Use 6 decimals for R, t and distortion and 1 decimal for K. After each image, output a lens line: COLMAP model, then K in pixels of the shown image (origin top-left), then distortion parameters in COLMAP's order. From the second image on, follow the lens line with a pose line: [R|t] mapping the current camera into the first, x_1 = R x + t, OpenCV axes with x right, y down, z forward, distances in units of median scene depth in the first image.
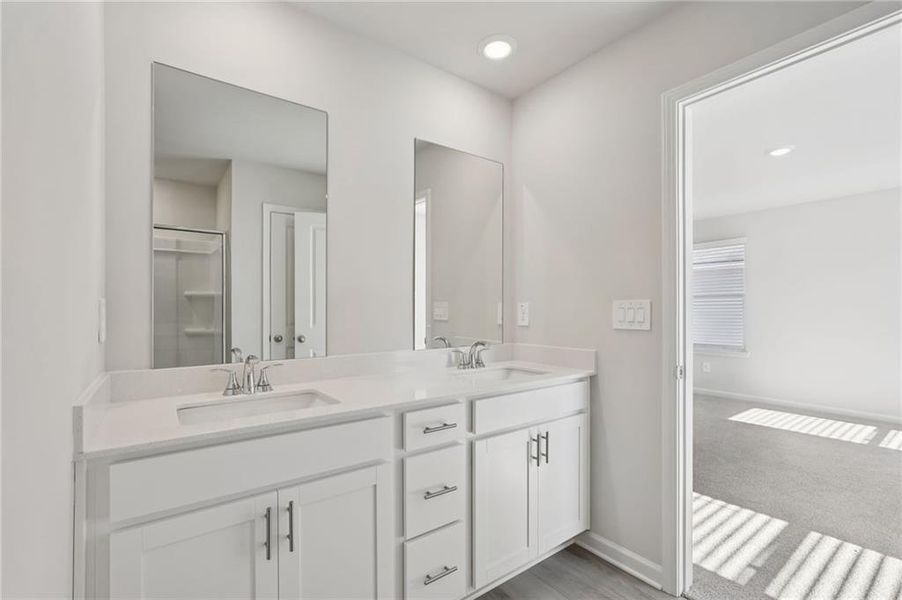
lens RADIAL K [[398.4, 0, 445.6], [0, 398.4, 308.4], [0, 0, 1]] dist [-0.001312, 0.001246]
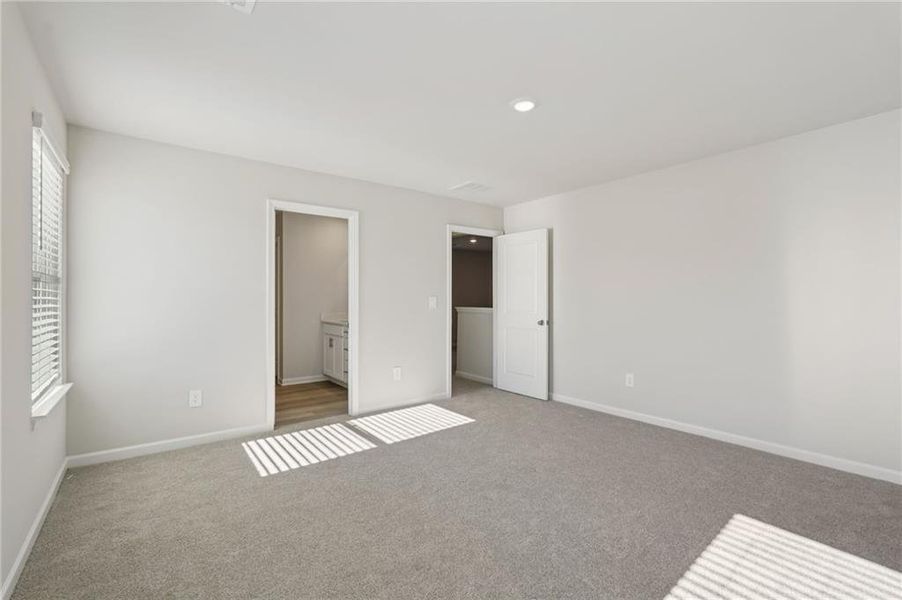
lens RADIAL K [[398.4, 0, 445.1], [0, 398.4, 302.5], [0, 0, 1]] dist [-0.001312, 0.001246]
pose [[0.014247, 0.015009, -0.999786, 3.009480], [0.008183, 0.999852, 0.015126, -0.018373], [0.999865, -0.008396, 0.014122, 1.532082]]
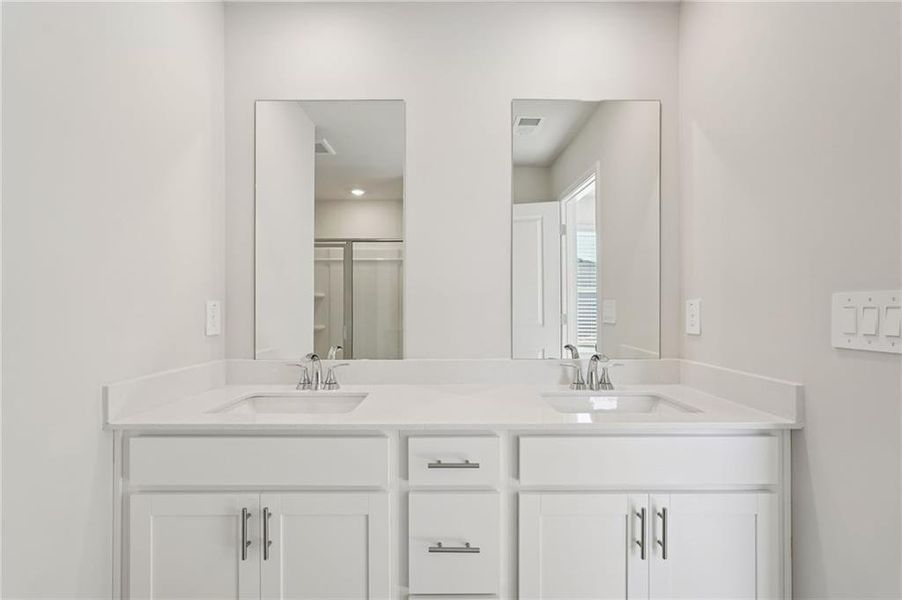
lens RADIAL K [[398.4, 0, 444.9], [0, 398.4, 307.4], [0, 0, 1]] dist [-0.001312, 0.001246]
pose [[0.810693, -0.002025, -0.585467, 0.346815], [0.000986, 0.999997, -0.002095, -0.000763], [0.585470, 0.001121, 0.810693, 0.304410]]
